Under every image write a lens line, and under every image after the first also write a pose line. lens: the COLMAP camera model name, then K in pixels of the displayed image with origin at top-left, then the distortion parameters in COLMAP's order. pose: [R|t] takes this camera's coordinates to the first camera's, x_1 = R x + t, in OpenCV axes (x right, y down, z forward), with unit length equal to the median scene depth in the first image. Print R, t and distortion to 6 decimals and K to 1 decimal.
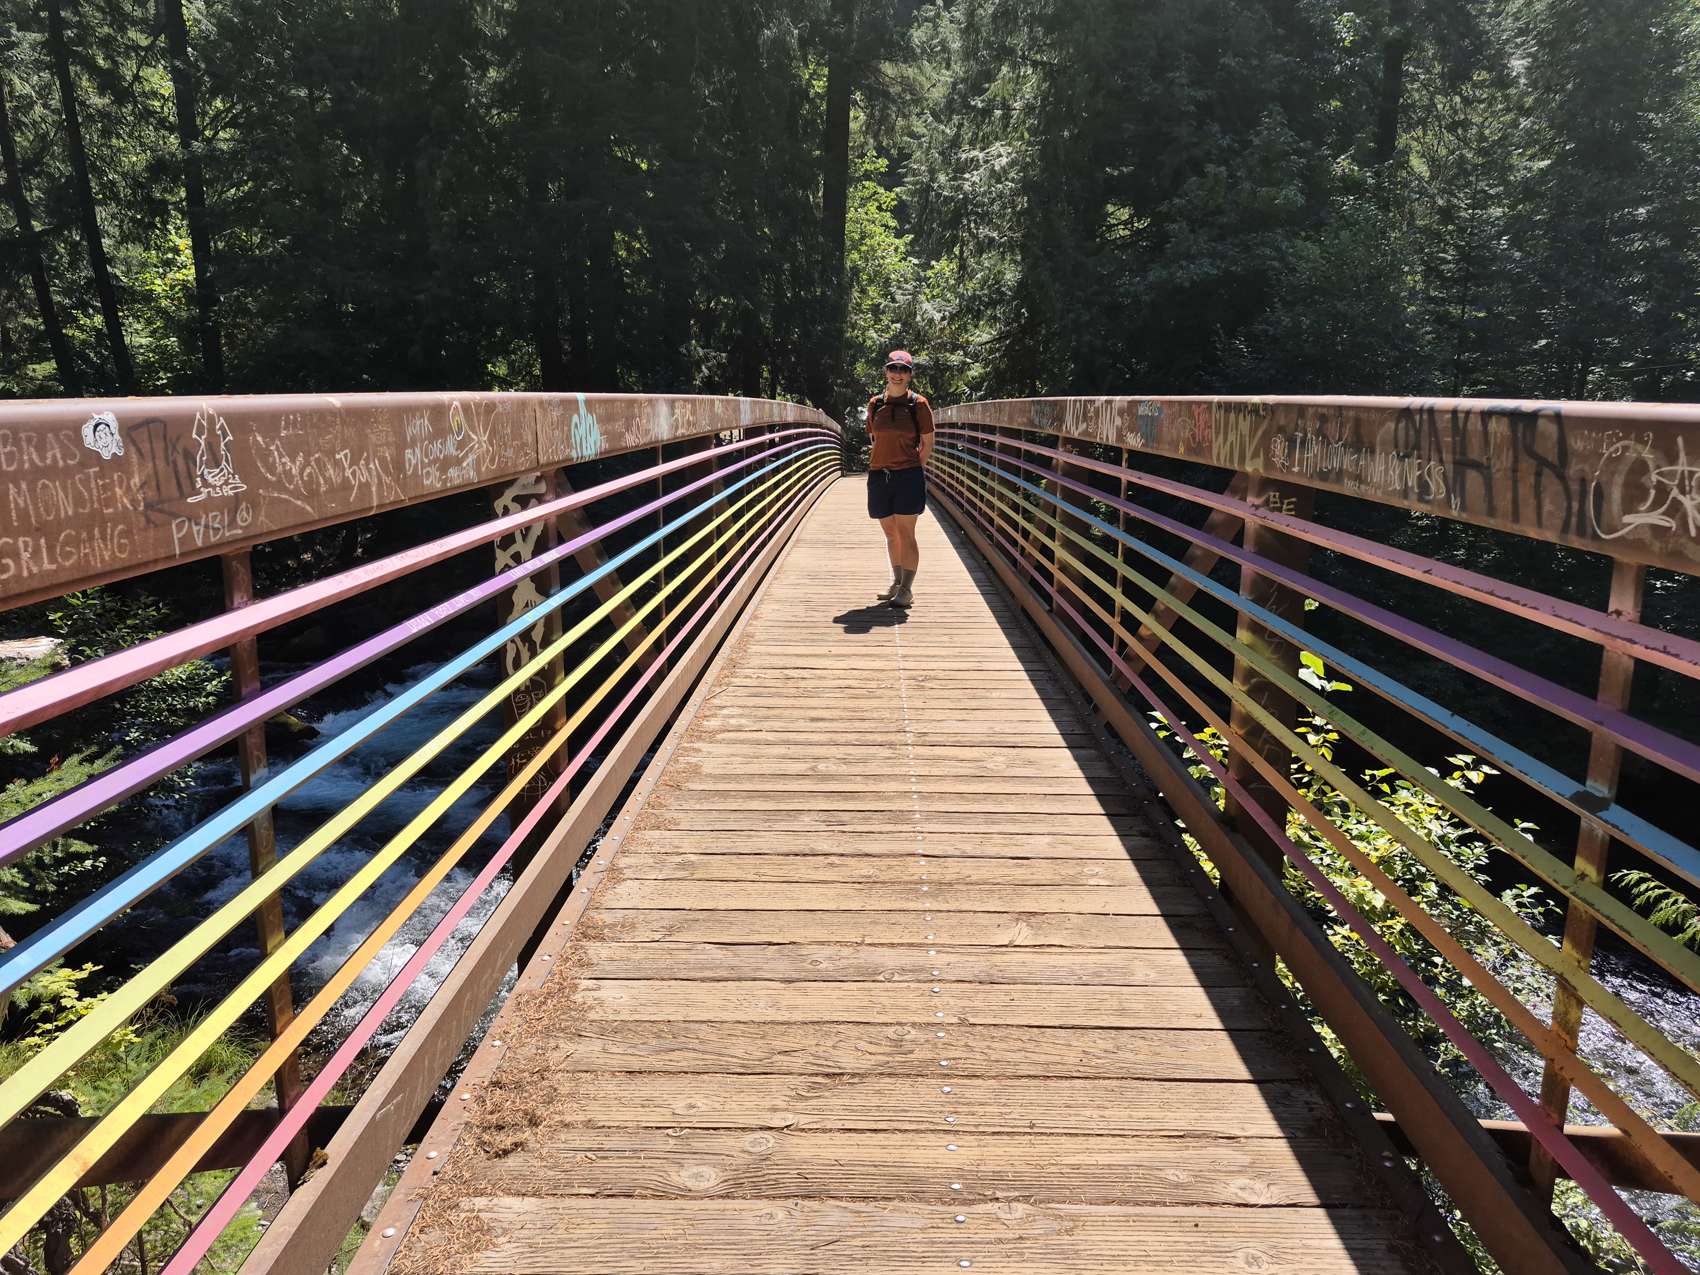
lens RADIAL K [[1147.5, 0, 850.0], [0, 1147.5, 637.5], [0, 0, 1]] dist [0.078959, -0.080952]
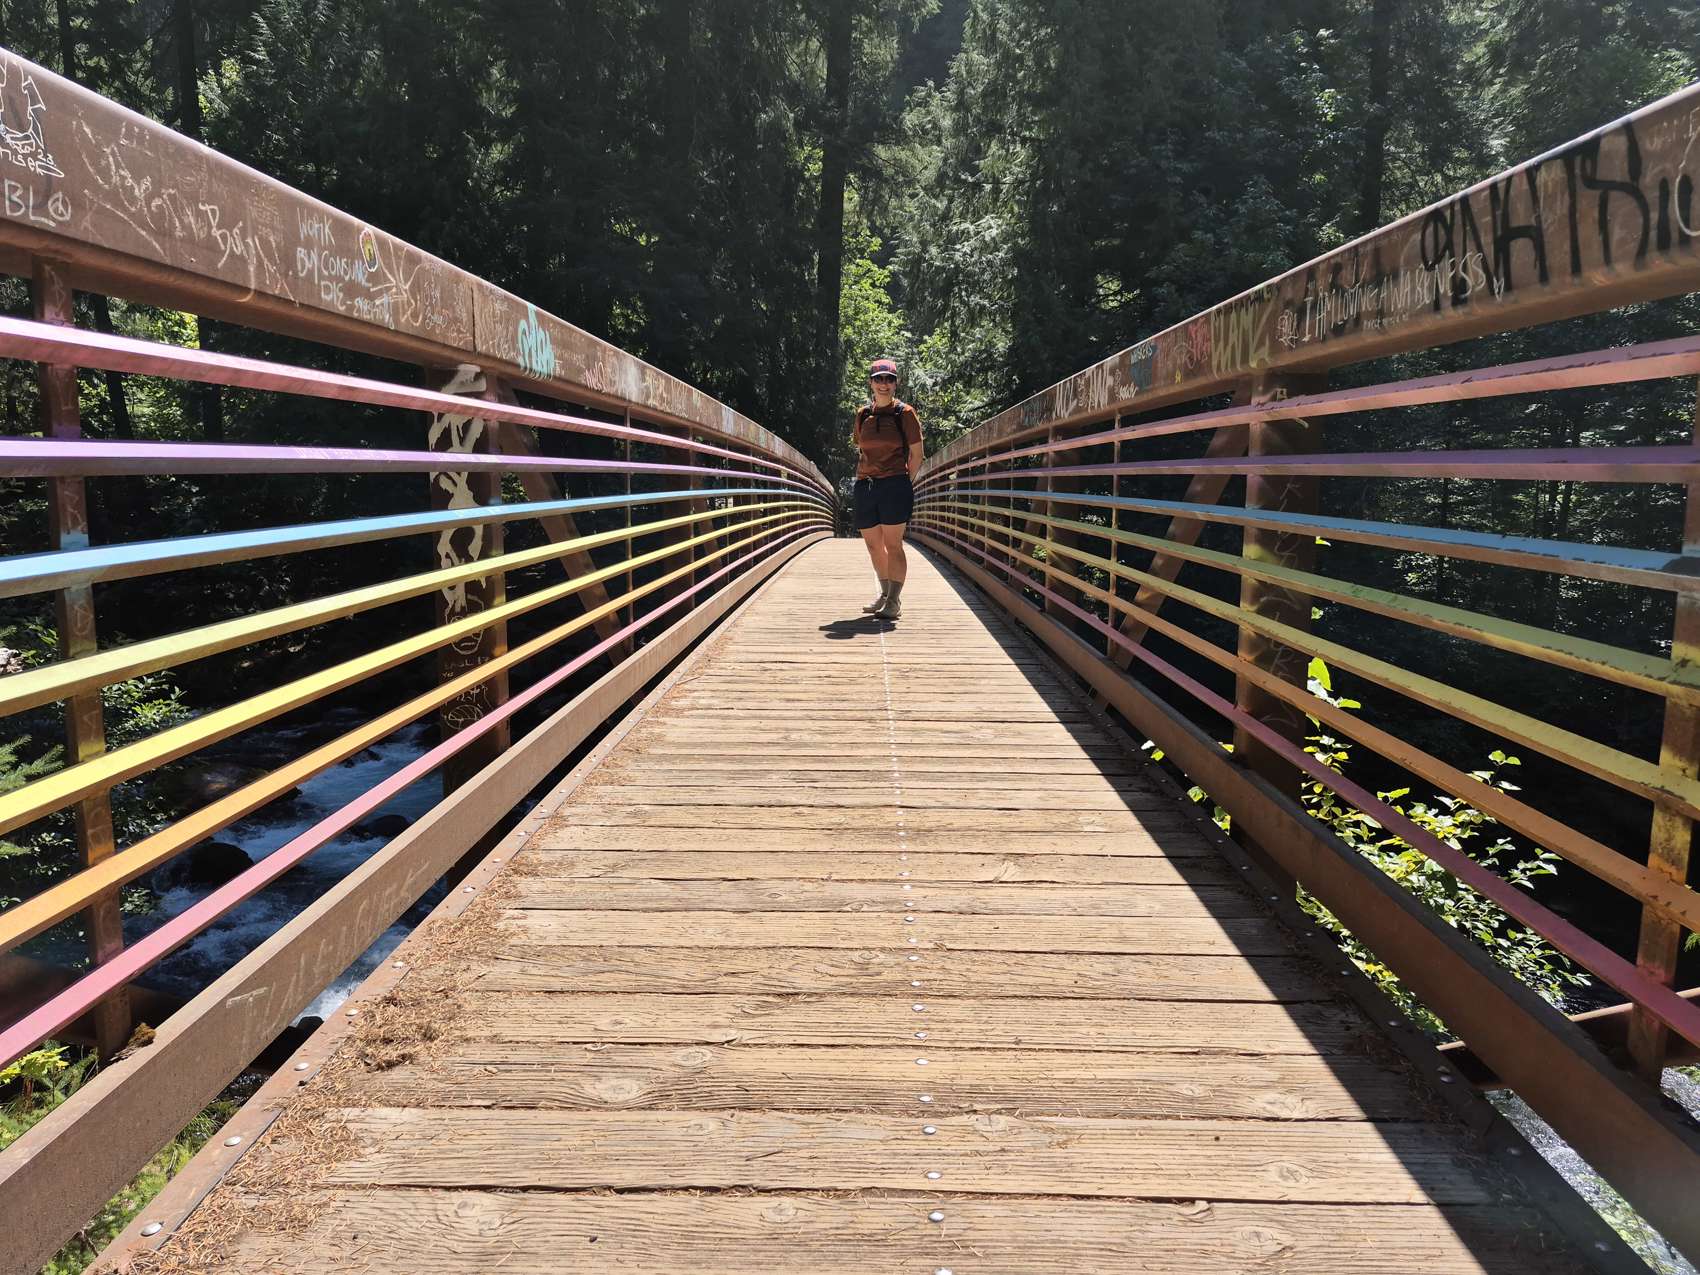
lens RADIAL K [[1149.7, 0, 838.5], [0, 1149.7, 626.9], [0, 0, 1]] dist [0.075355, -0.072774]
pose [[0.999982, 0.000981, -0.005849, 0.015216], [-0.001419, 0.997154, -0.075378, 0.090257], [0.005759, 0.075385, 0.997138, 0.066217]]
